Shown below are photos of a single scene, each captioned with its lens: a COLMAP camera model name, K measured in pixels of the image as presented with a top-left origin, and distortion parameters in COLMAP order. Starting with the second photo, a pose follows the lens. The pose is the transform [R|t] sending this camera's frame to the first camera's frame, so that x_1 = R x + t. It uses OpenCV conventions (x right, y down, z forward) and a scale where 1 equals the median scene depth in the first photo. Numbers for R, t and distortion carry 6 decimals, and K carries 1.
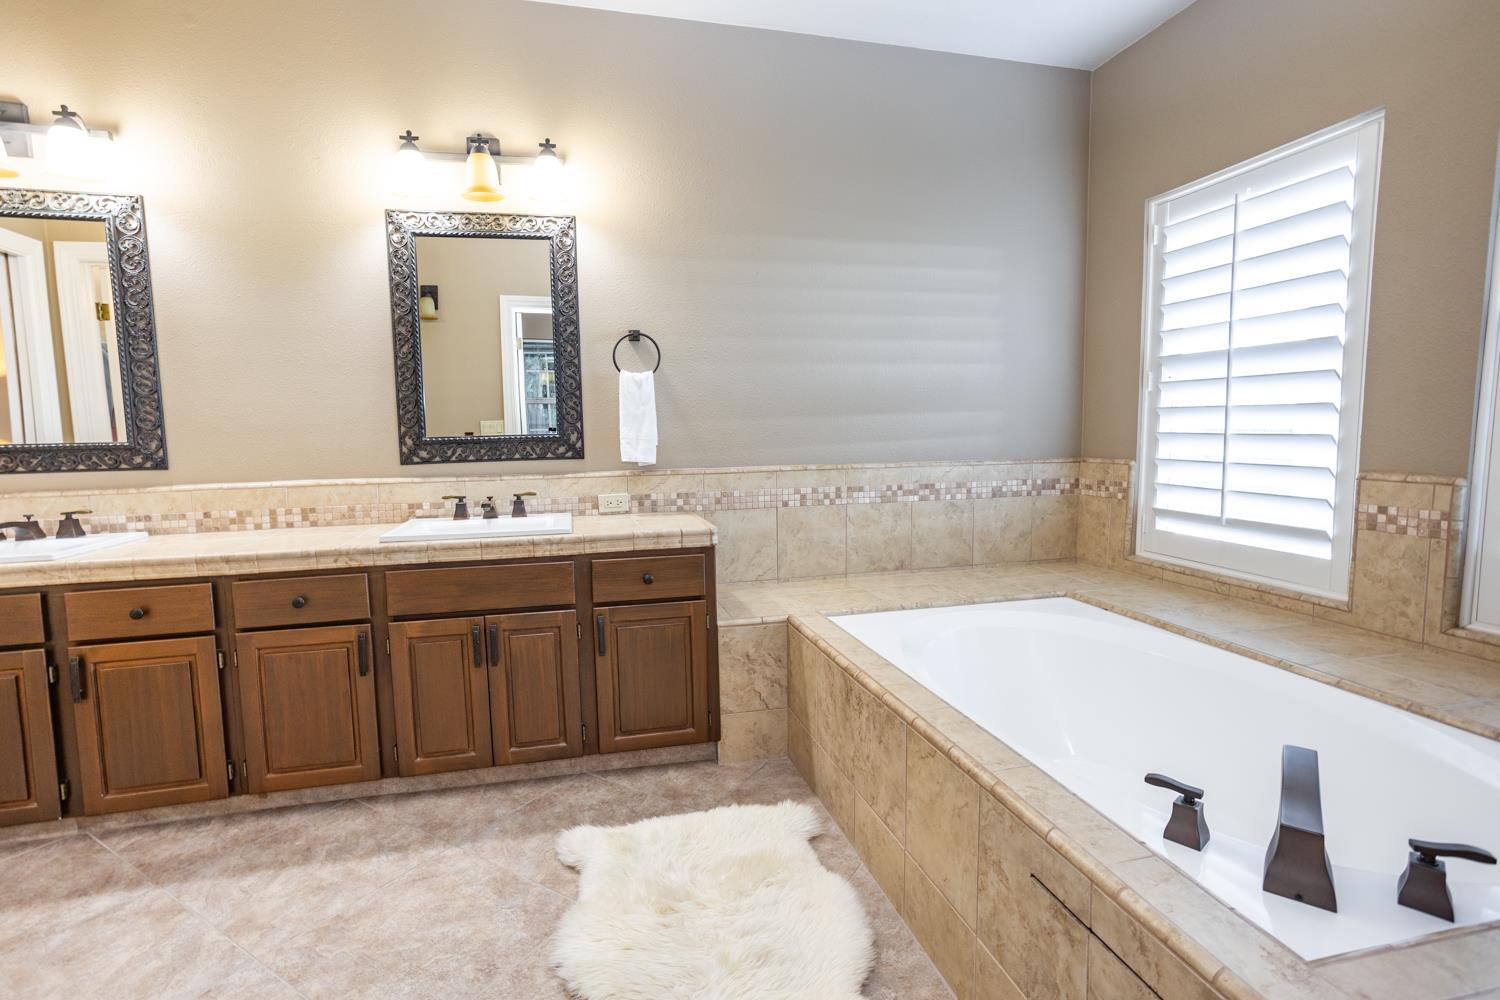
lens RADIAL K [[737.7, 0, 749.4], [0, 737.7, 495.7], [0, 0, 1]] dist [-0.018288, 0.008057]
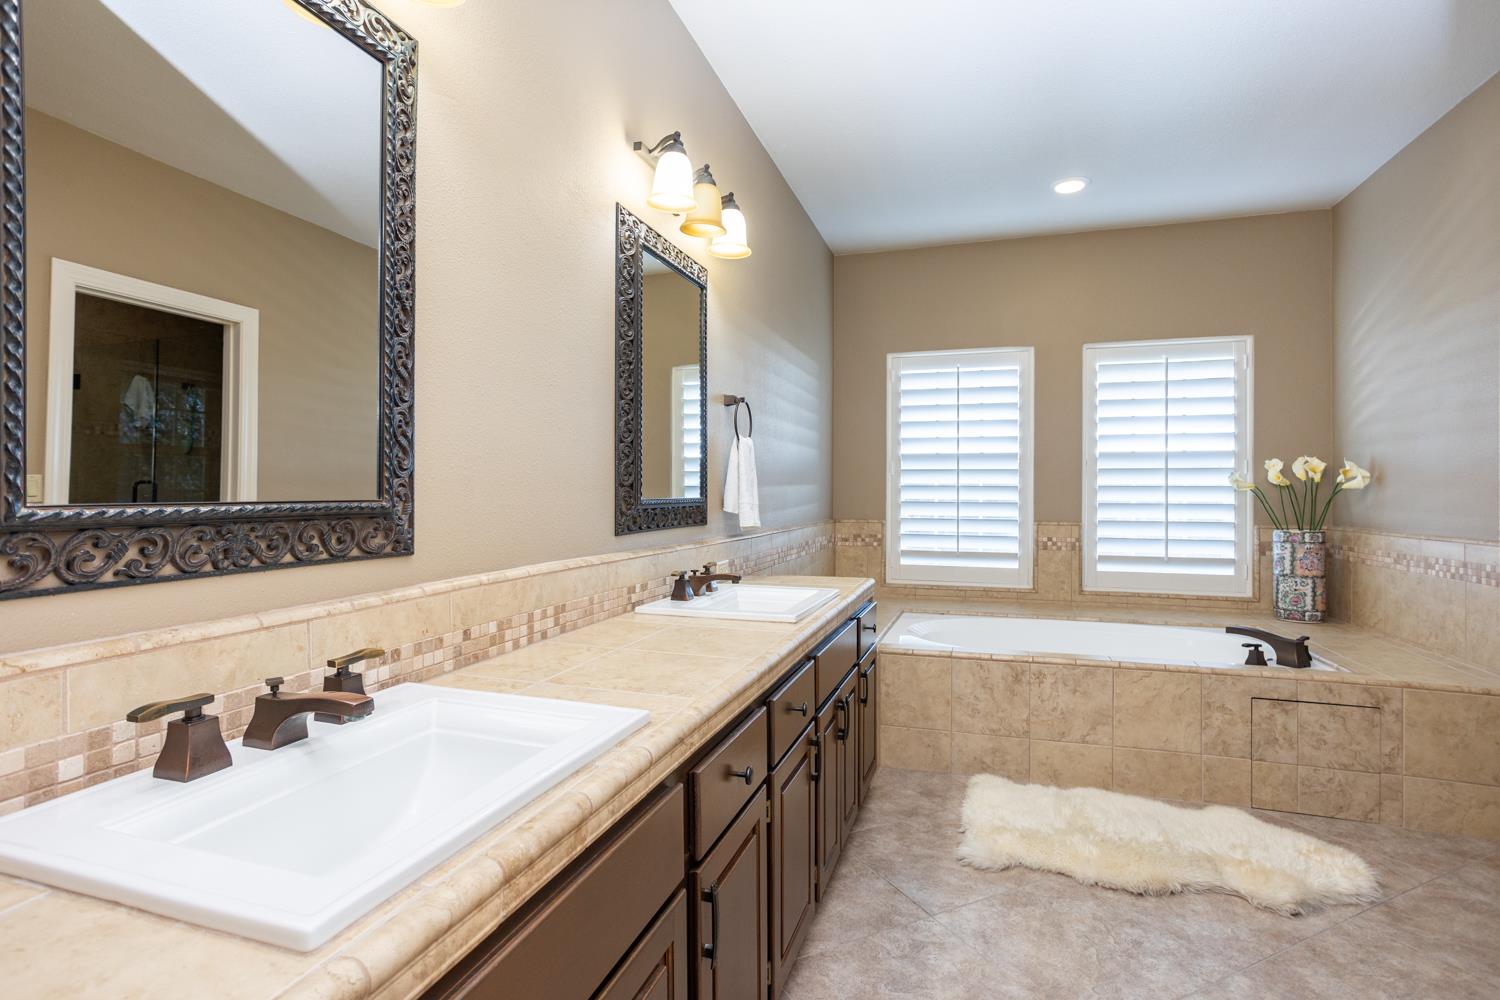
lens RADIAL K [[737.7, 0, 750.4], [0, 737.7, 497.8], [0, 0, 1]] dist [-0.018288, 0.008057]
pose [[0.521514, 0.013621, 0.853134, -1.099555], [0.069516, 0.995870, -0.058394, -0.028850], [-0.850407, 0.089759, 0.518413, 0.522868]]
